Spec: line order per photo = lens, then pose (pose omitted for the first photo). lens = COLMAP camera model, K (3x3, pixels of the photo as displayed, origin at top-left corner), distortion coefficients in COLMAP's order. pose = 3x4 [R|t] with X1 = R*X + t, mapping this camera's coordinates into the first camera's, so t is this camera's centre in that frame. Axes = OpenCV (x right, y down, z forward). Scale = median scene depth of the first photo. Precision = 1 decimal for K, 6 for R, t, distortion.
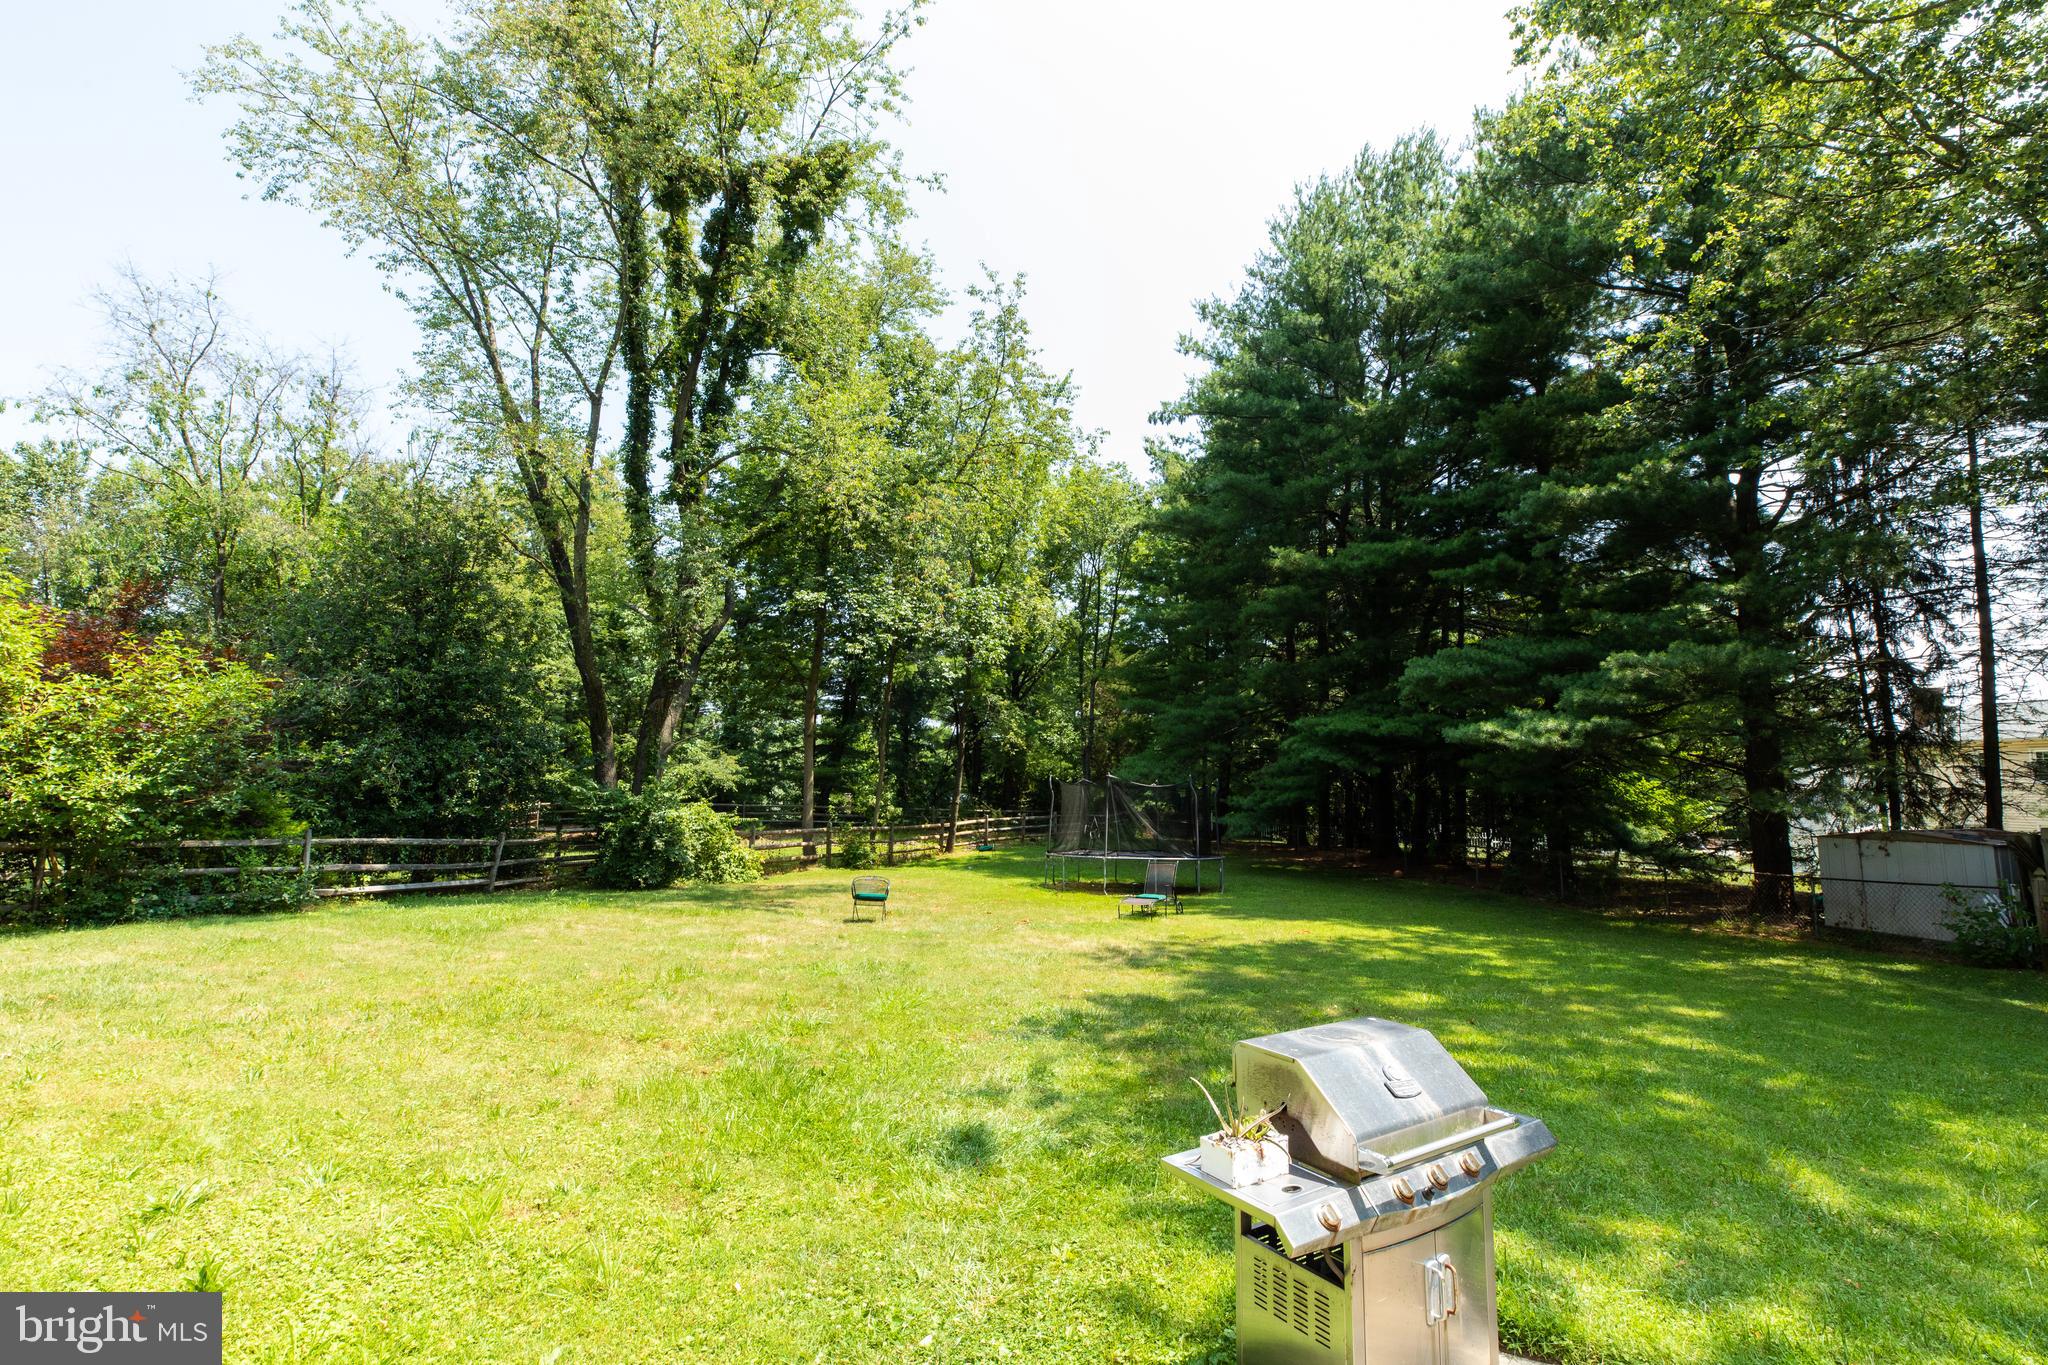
lens RADIAL K [[910.5, 0, 1019.3], [0, 910.5, 682.2], [0, 0, 1]] dist [0.001761, -0.000109]
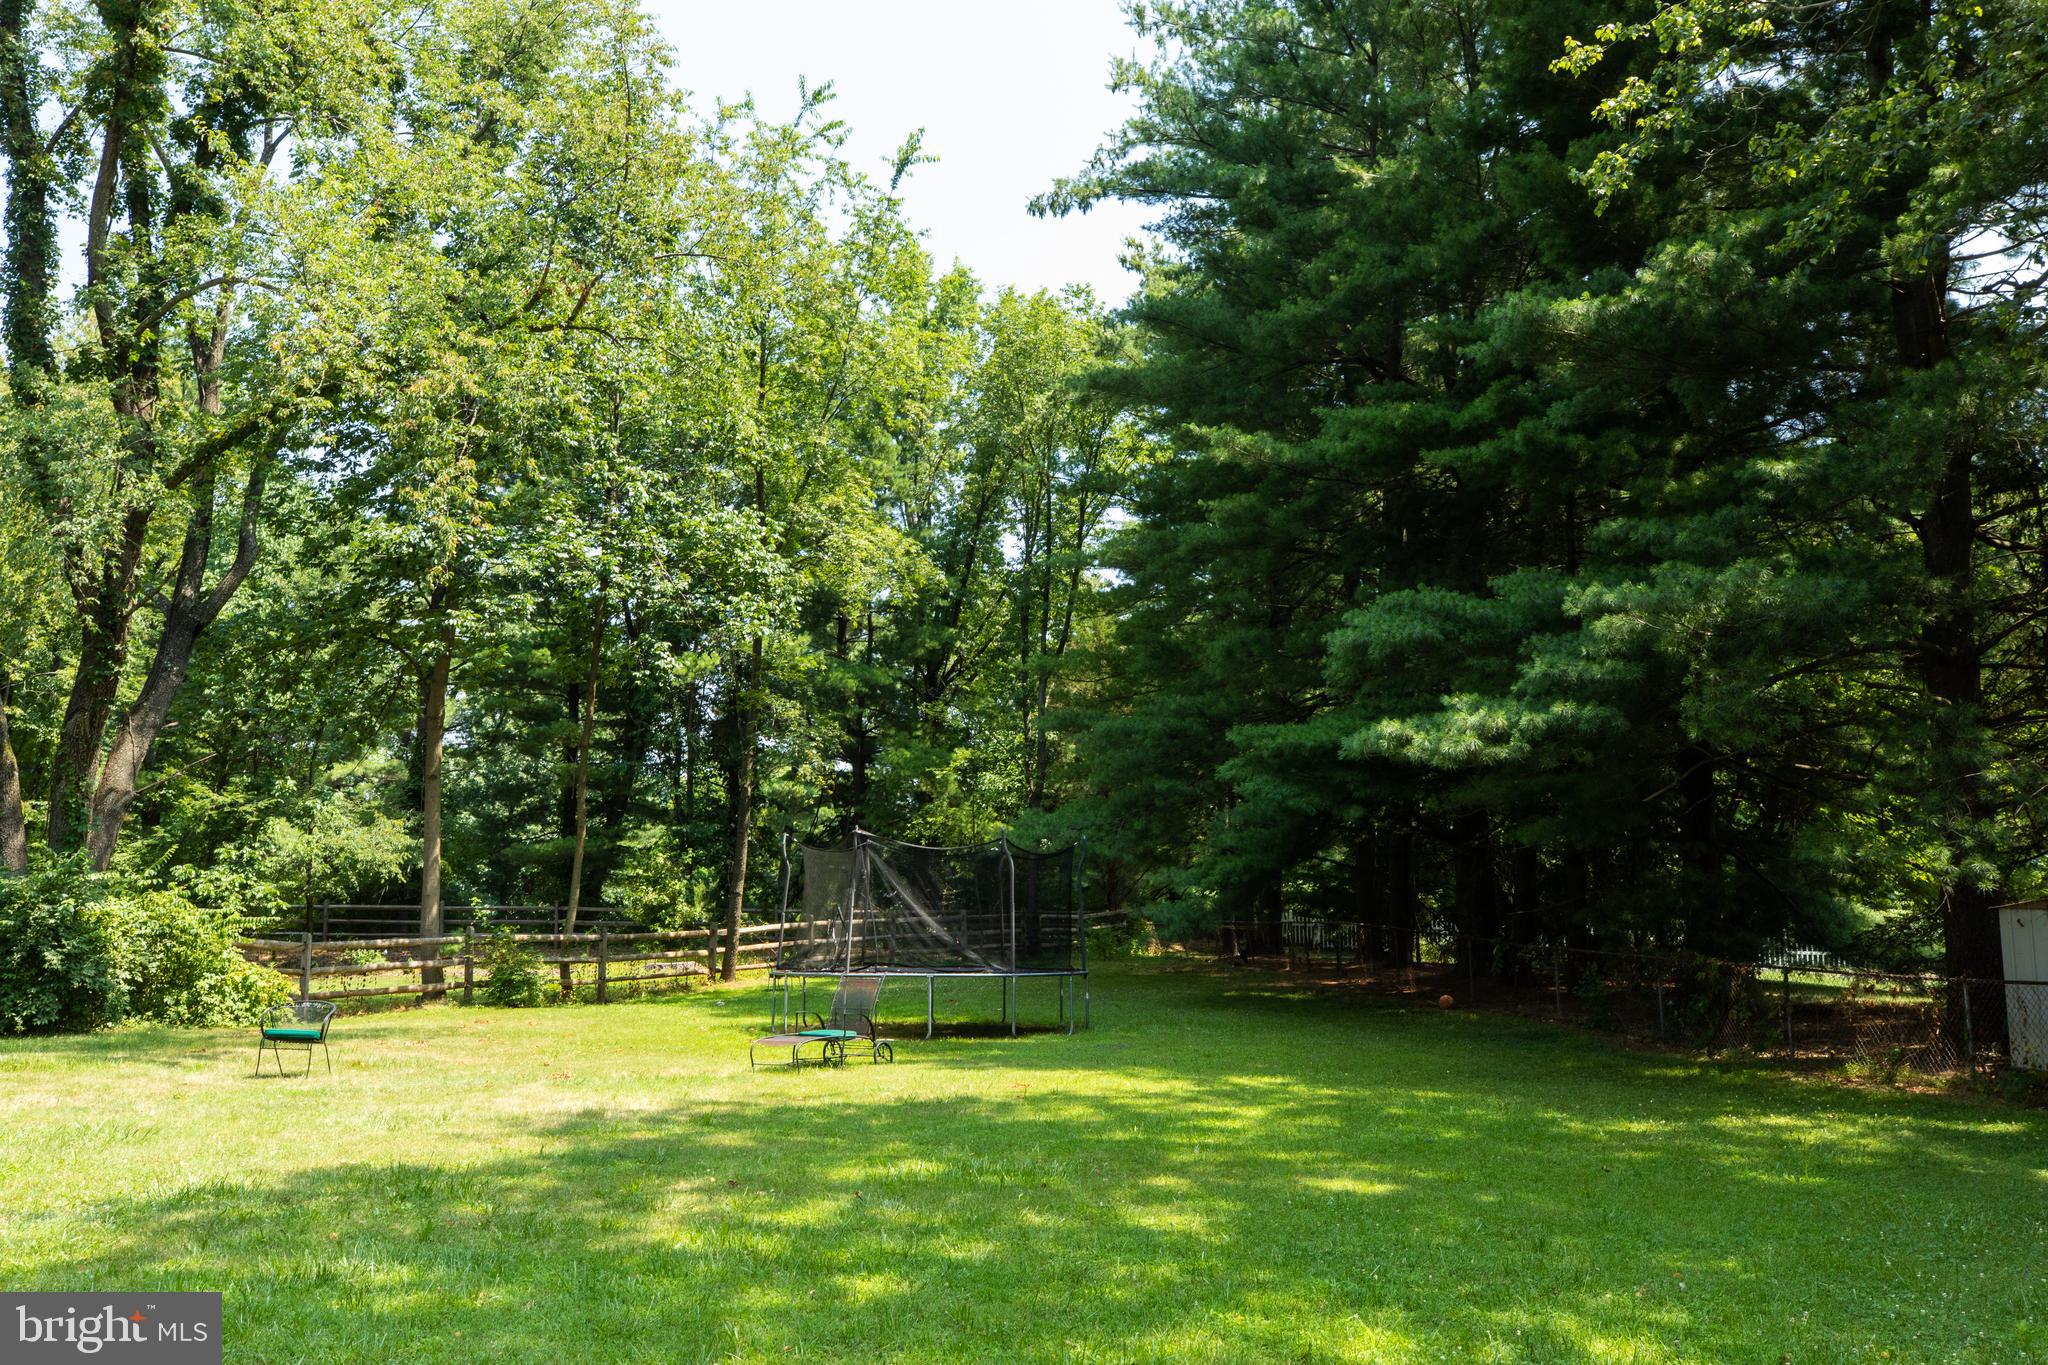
lens RADIAL K [[1645.5, 0, 1024.0], [0, 1645.5, 682.5], [0, 0, 1]] dist [-0.009306, 0.009116]
pose [[0.998655, -0.022810, -0.046564, 0.251081], [0.022567, 0.999729, -0.005752, 0.017436], [0.046683, 0.004694, 0.998899, -0.026697]]
